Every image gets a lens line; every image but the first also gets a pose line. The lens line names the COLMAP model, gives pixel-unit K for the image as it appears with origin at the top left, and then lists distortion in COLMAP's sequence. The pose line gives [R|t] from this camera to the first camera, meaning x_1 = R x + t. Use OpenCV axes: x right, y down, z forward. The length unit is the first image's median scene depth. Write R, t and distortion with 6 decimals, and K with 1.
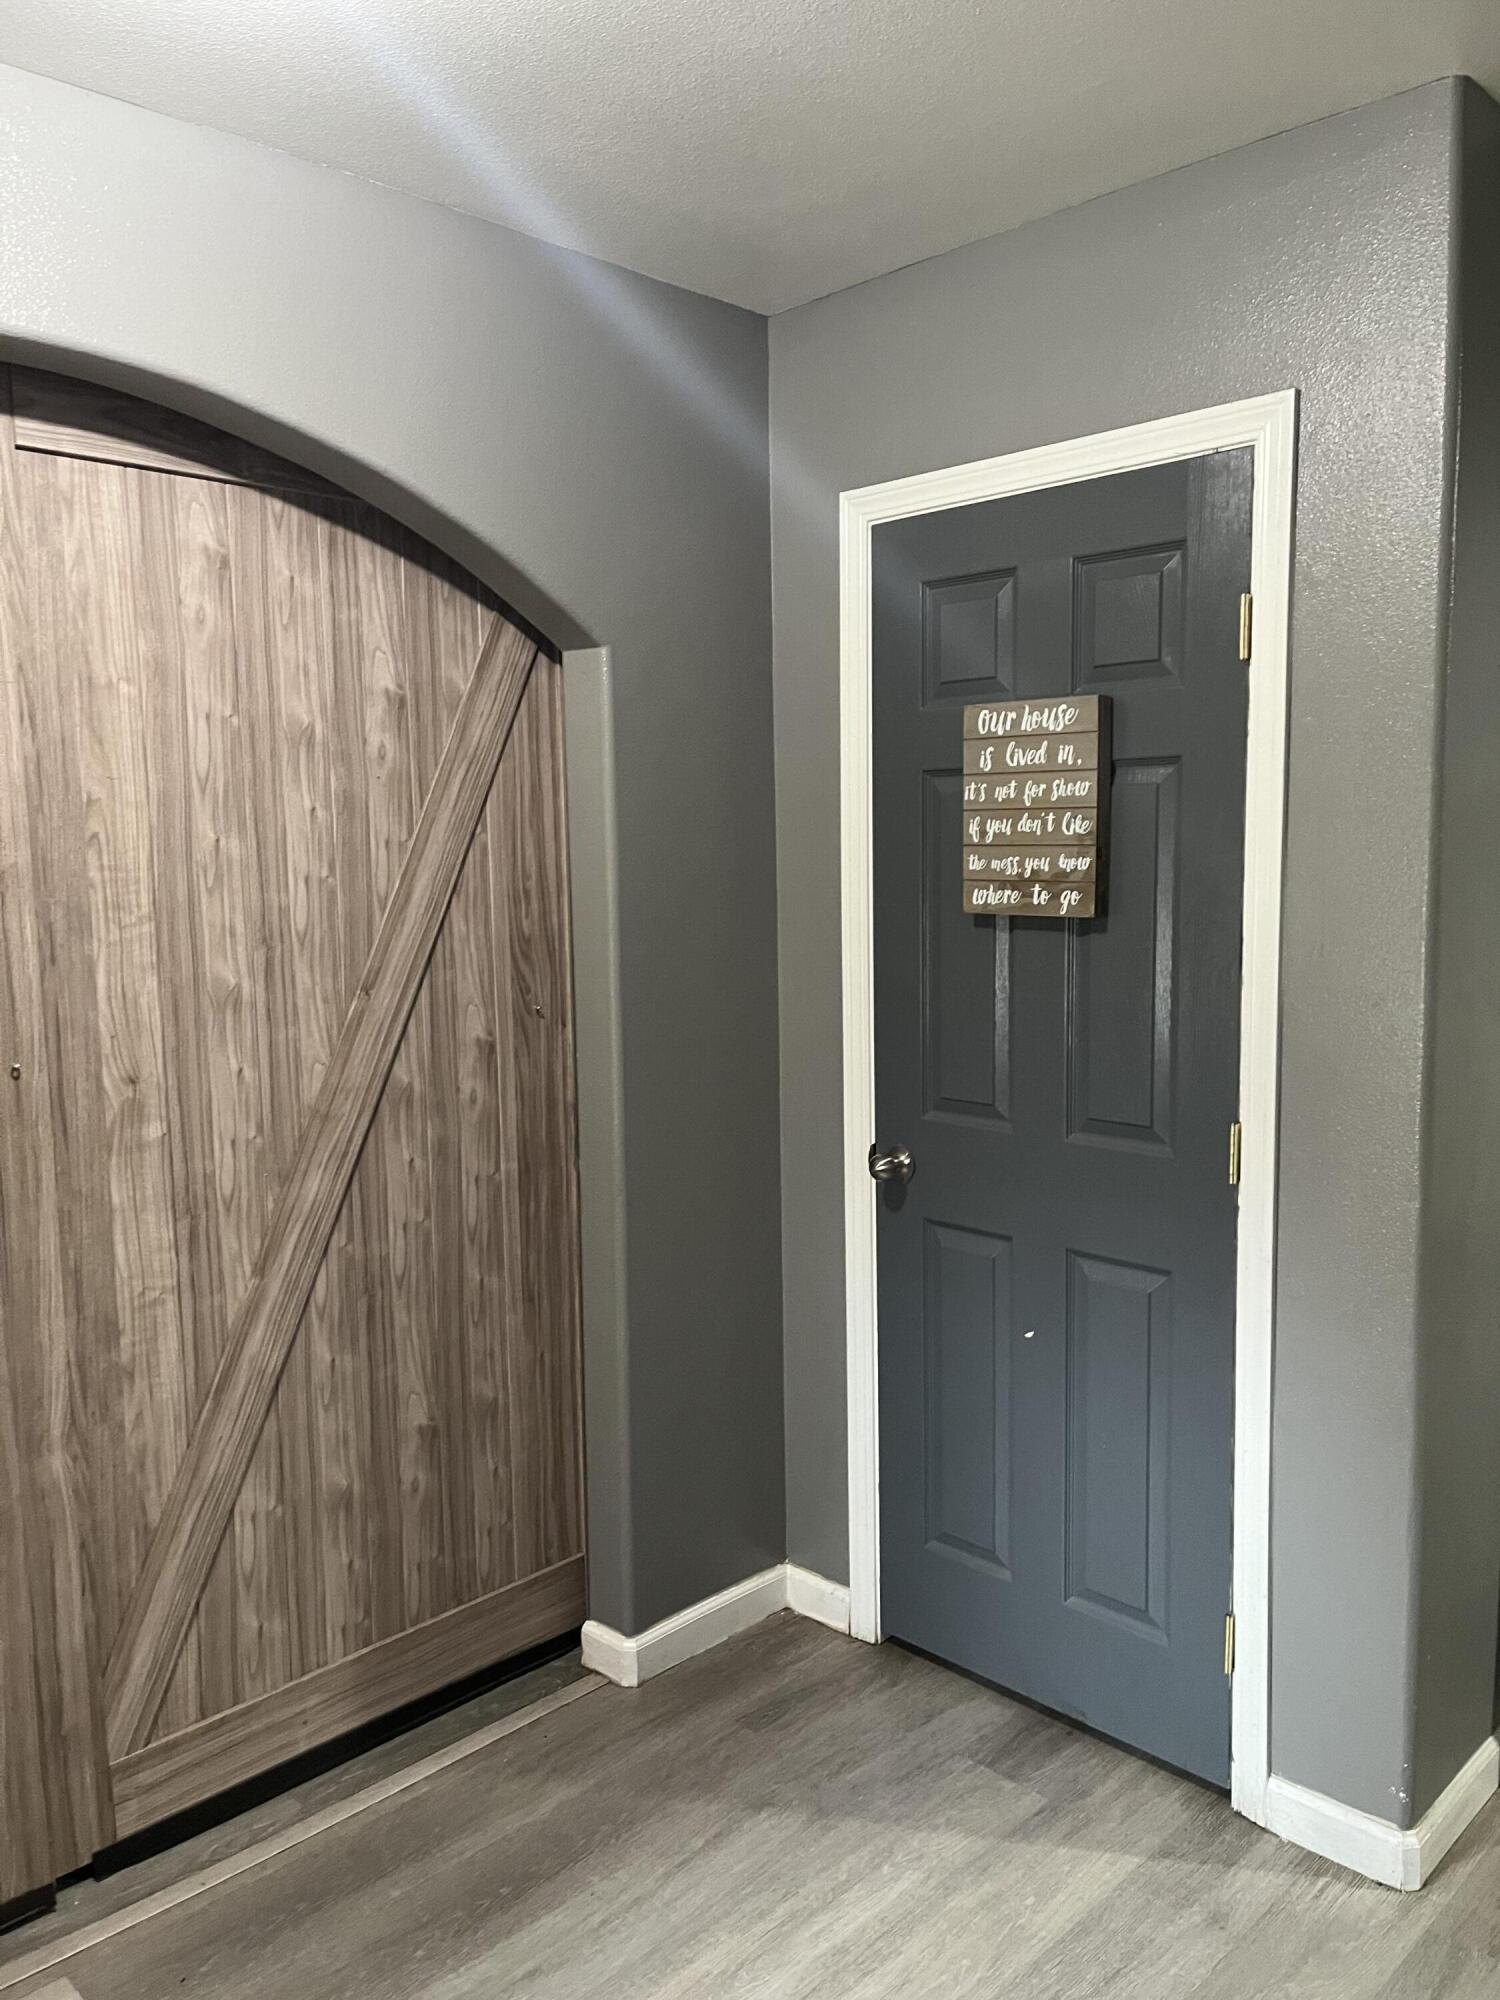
lens RADIAL K [[1511.8, 0, 745.9], [0, 1511.8, 1011.5], [0, 0, 1]] dist [0.072811, -0.108549]
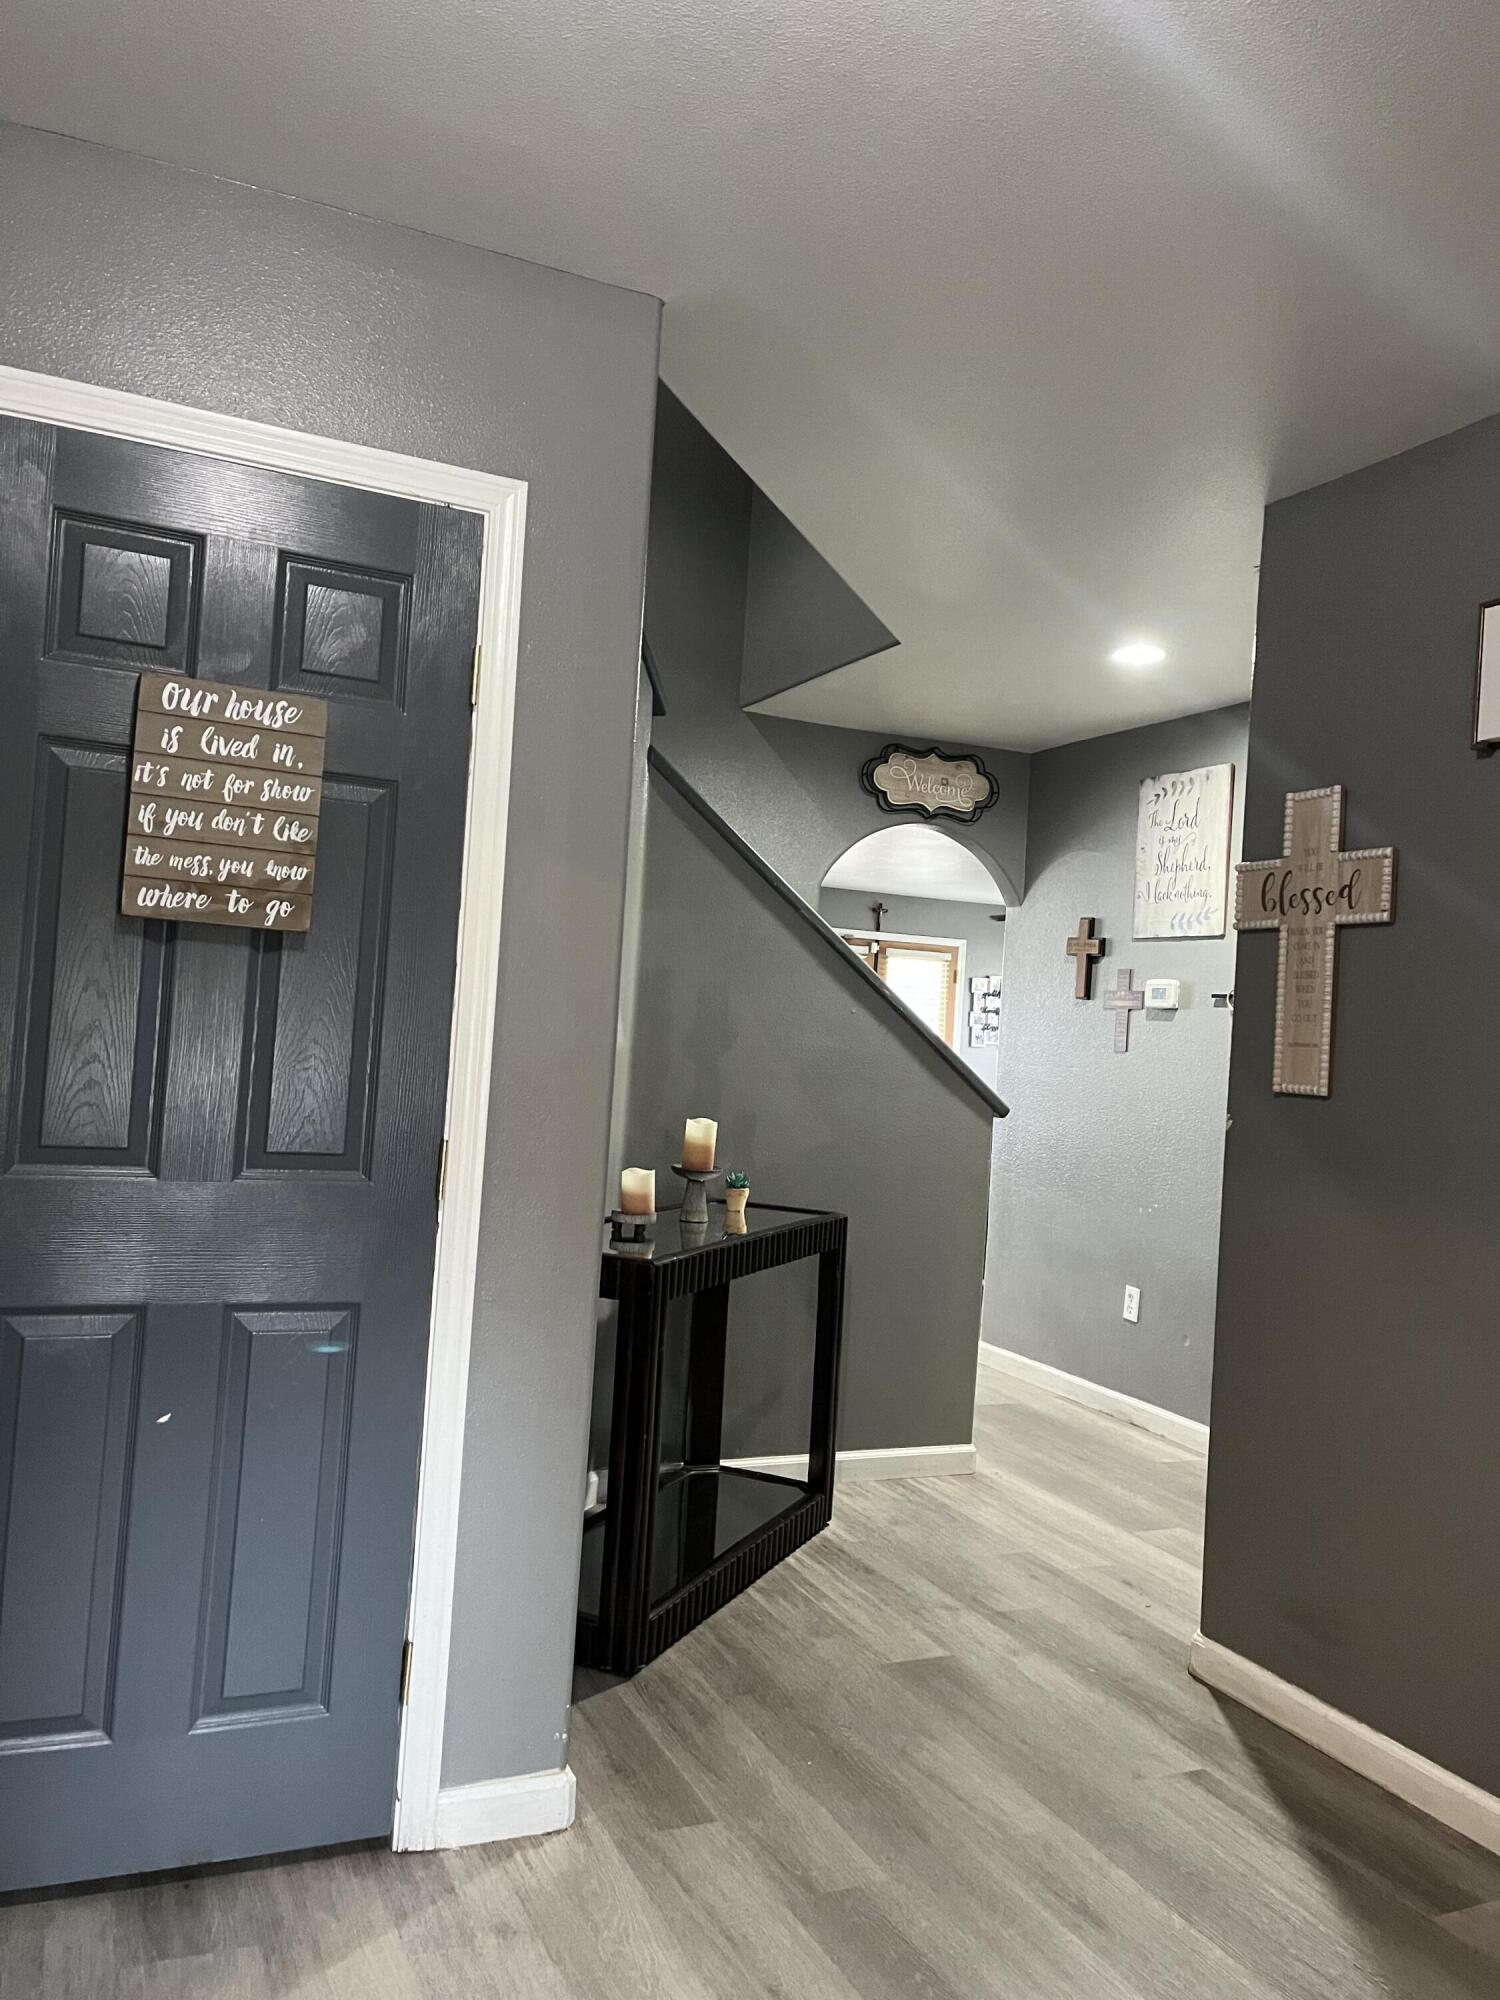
lens RADIAL K [[1528.0, 0, 730.4], [0, 1528.0, 1006.4], [0, 0, 1]] dist [0.059314, -0.053804]
pose [[0.355607, 0.056175, 0.932946, -0.551116], [0.033283, 0.996798, -0.072706, 0.060782], [-0.934043, 0.056906, 0.352599, 0.414449]]
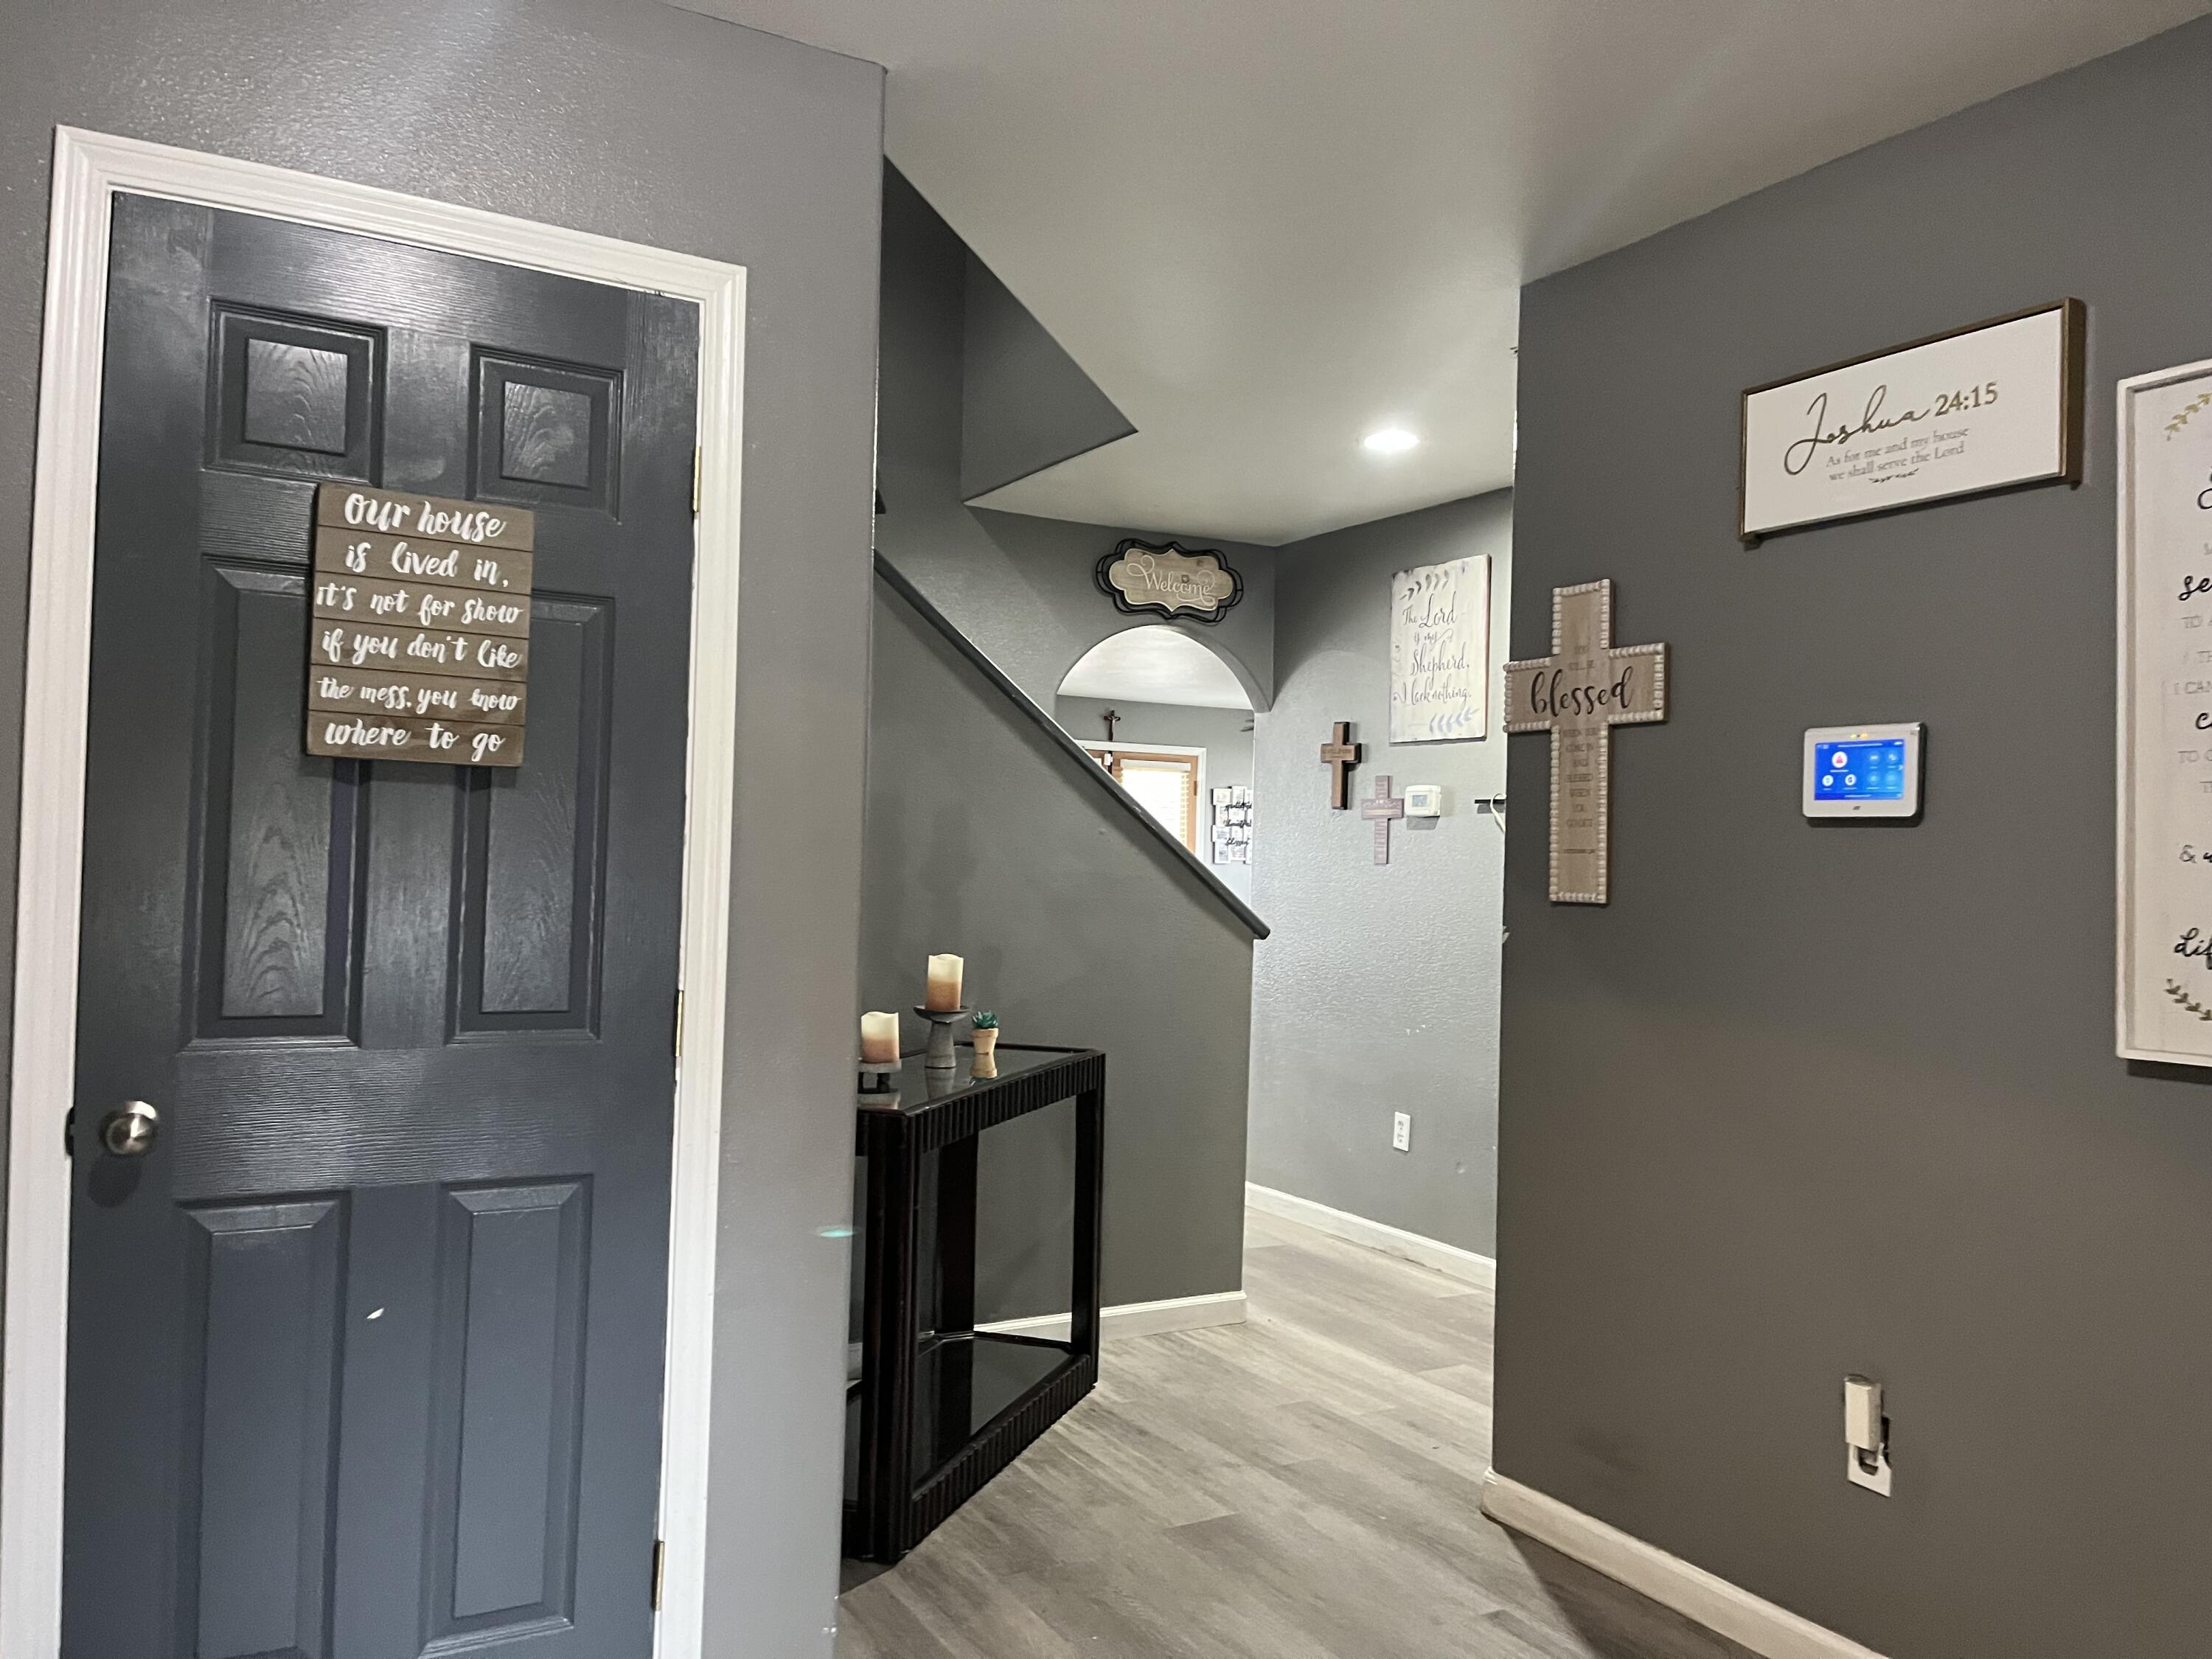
lens RADIAL K [[1690.0, 0, 1109.6], [0, 1690.0, 838.8], [0, 0, 1]] dist [0.059314, -0.053804]
pose [[0.262903, 0.037716, 0.964085, -0.588757], [0.075013, 0.995412, -0.059397, 0.058229], [-0.961902, 0.087935, 0.258867, 0.431404]]
